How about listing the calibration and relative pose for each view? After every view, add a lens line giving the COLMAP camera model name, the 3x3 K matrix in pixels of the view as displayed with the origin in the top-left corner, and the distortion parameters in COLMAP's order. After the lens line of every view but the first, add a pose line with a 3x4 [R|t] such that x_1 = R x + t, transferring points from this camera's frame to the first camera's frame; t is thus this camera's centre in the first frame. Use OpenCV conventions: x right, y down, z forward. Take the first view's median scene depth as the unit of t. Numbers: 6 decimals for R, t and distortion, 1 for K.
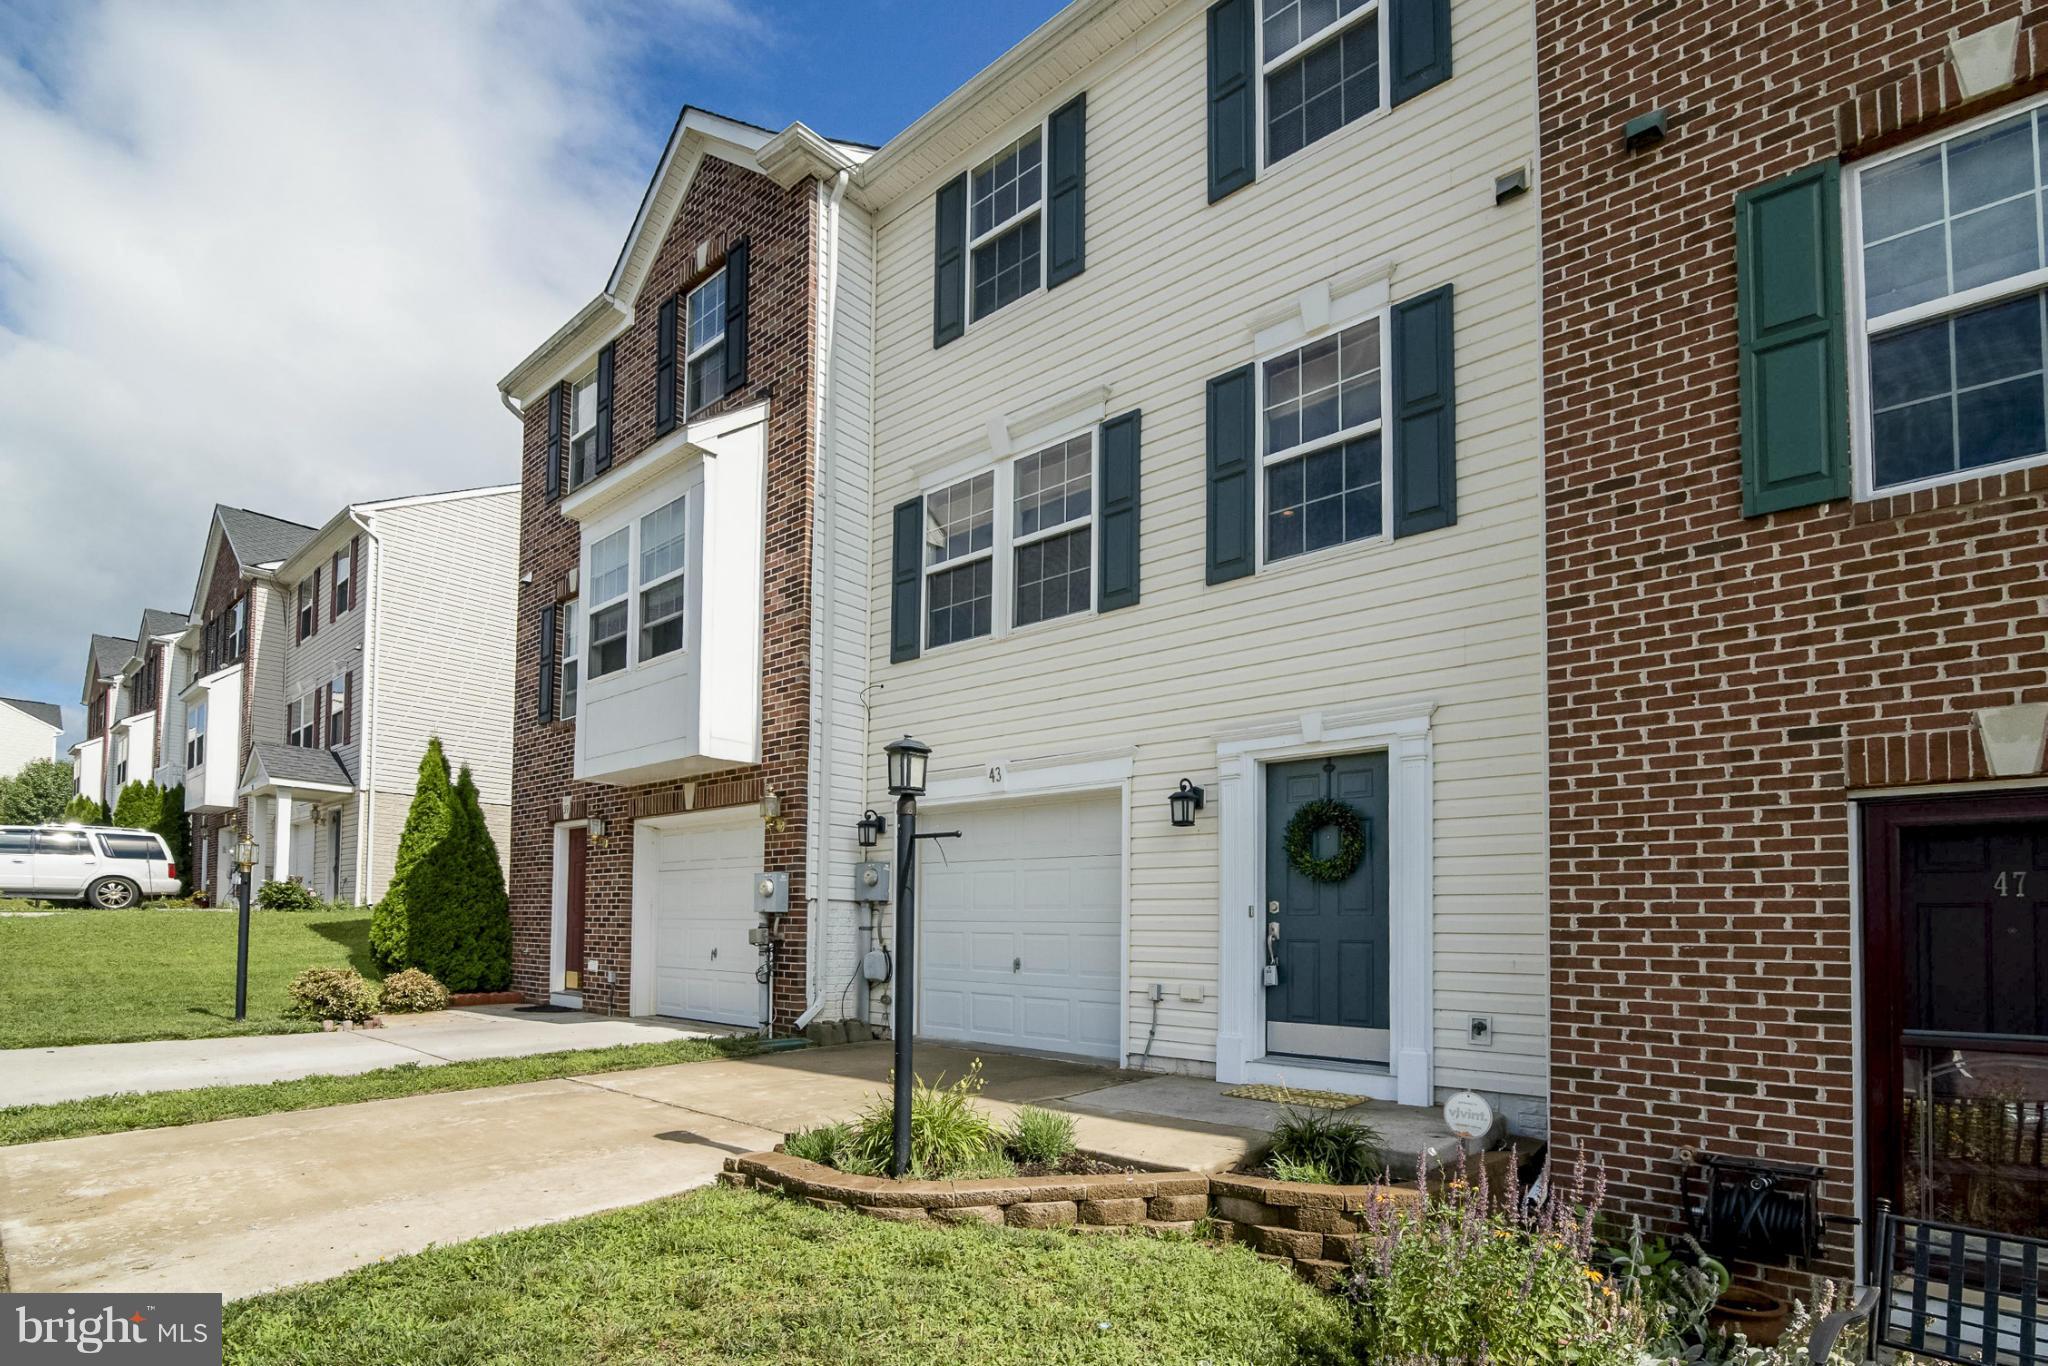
lens RADIAL K [[937.8, 0, 1023.5], [0, 937.8, 723.5], [0, 0, 1]] dist [-0.002281, -0.000018]
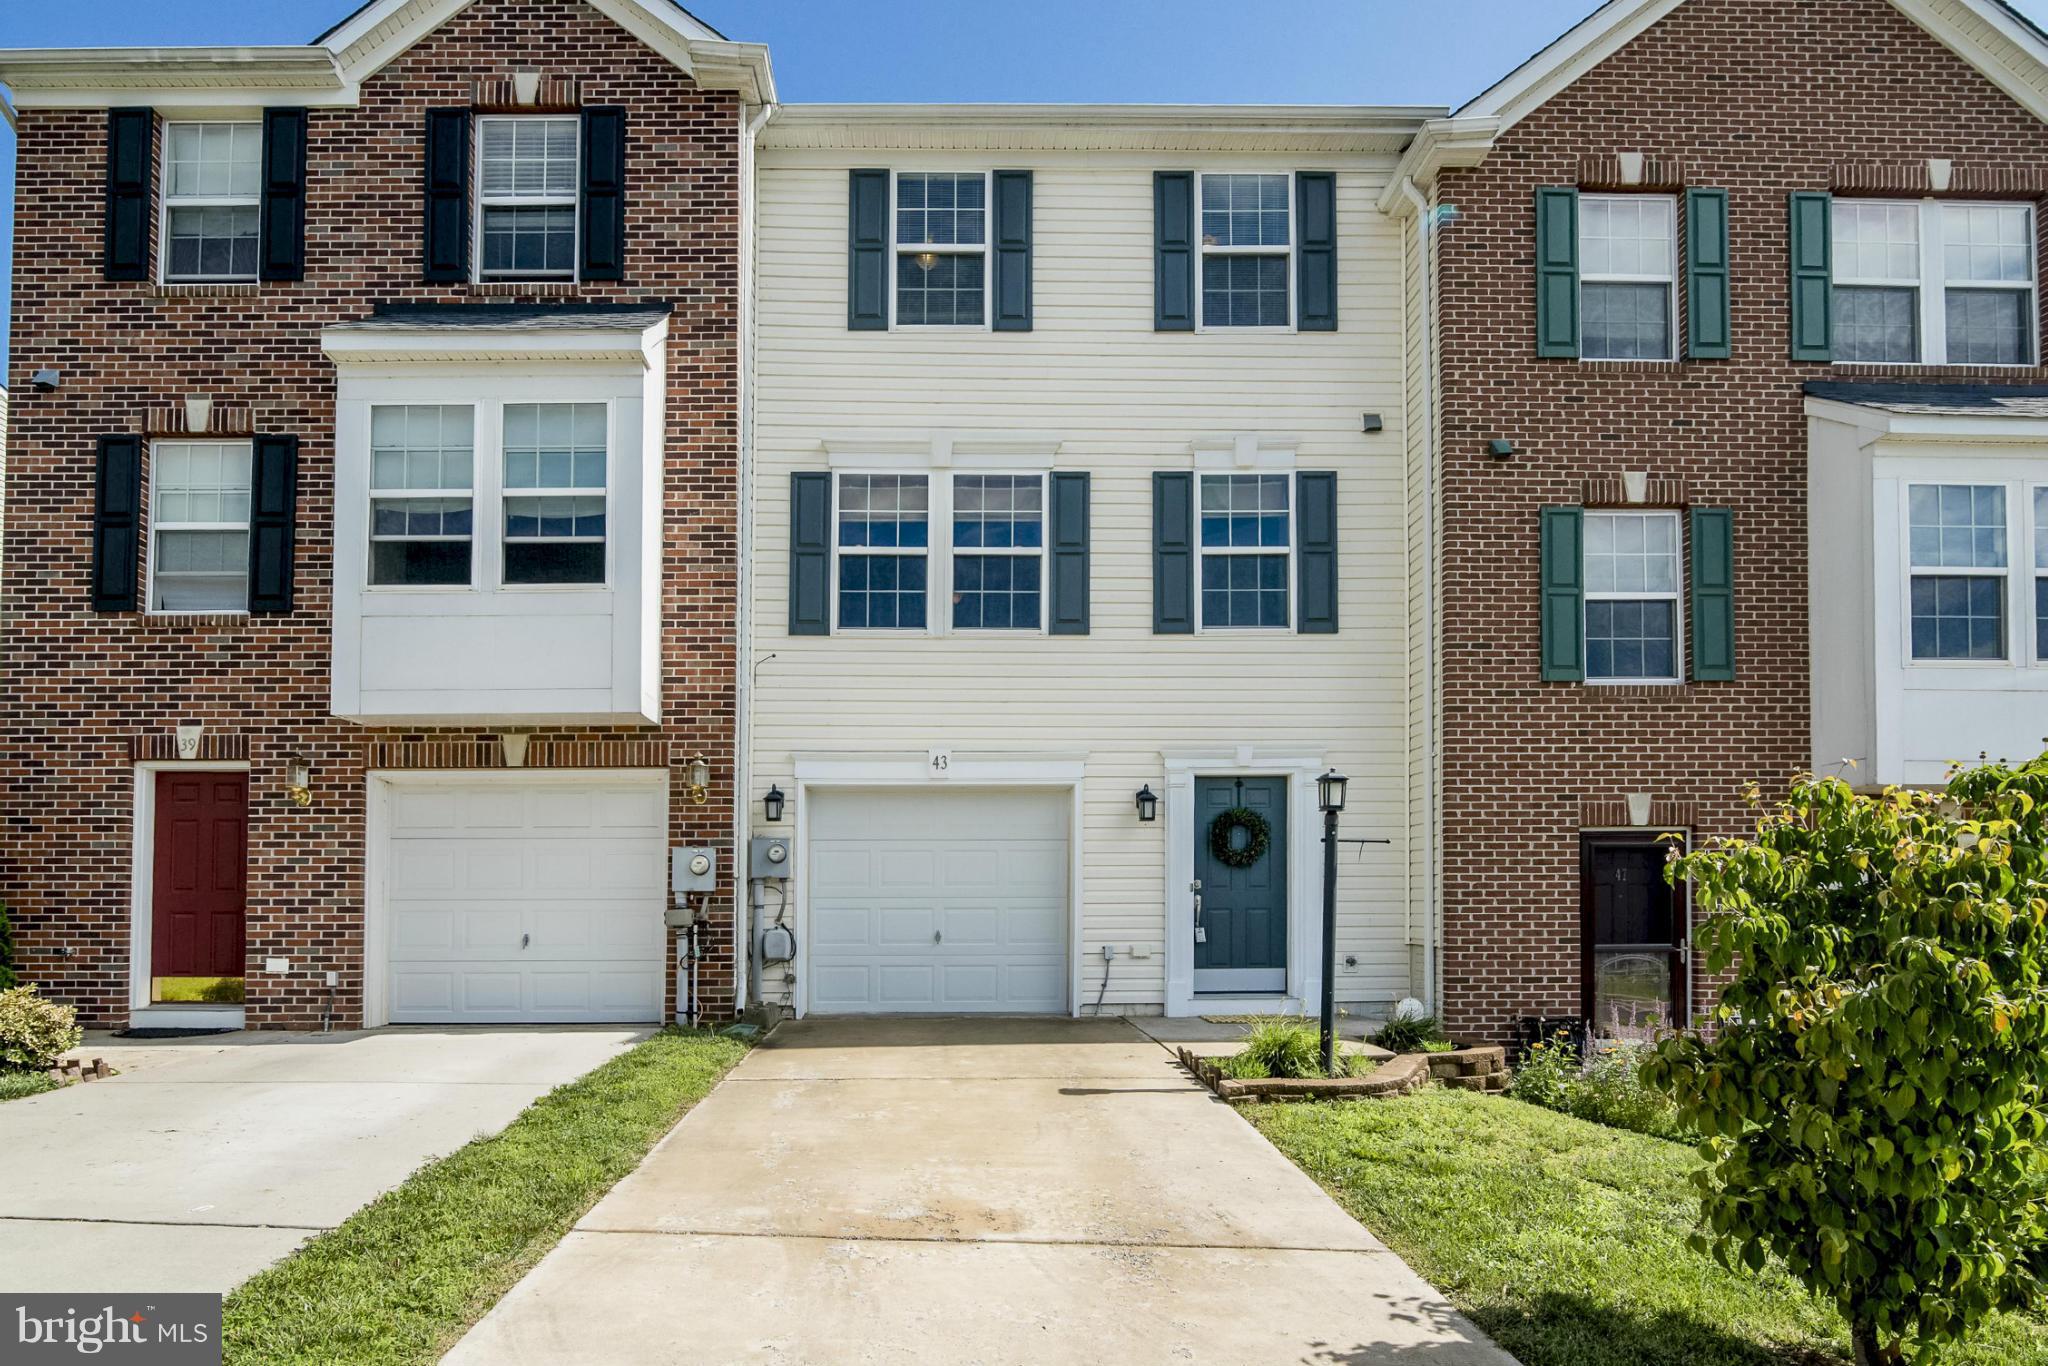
lens RADIAL K [[945.5, 0, 1041.7], [0, 945.5, 686.1], [0, 0, 1]] dist [-0.002408, -0.000652]
pose [[0.765442, 0.126171, 0.631015, -0.643415], [-0.123581, 0.991160, -0.048274, 0.005187], [-0.631527, -0.041031, 0.774268, 0.080611]]
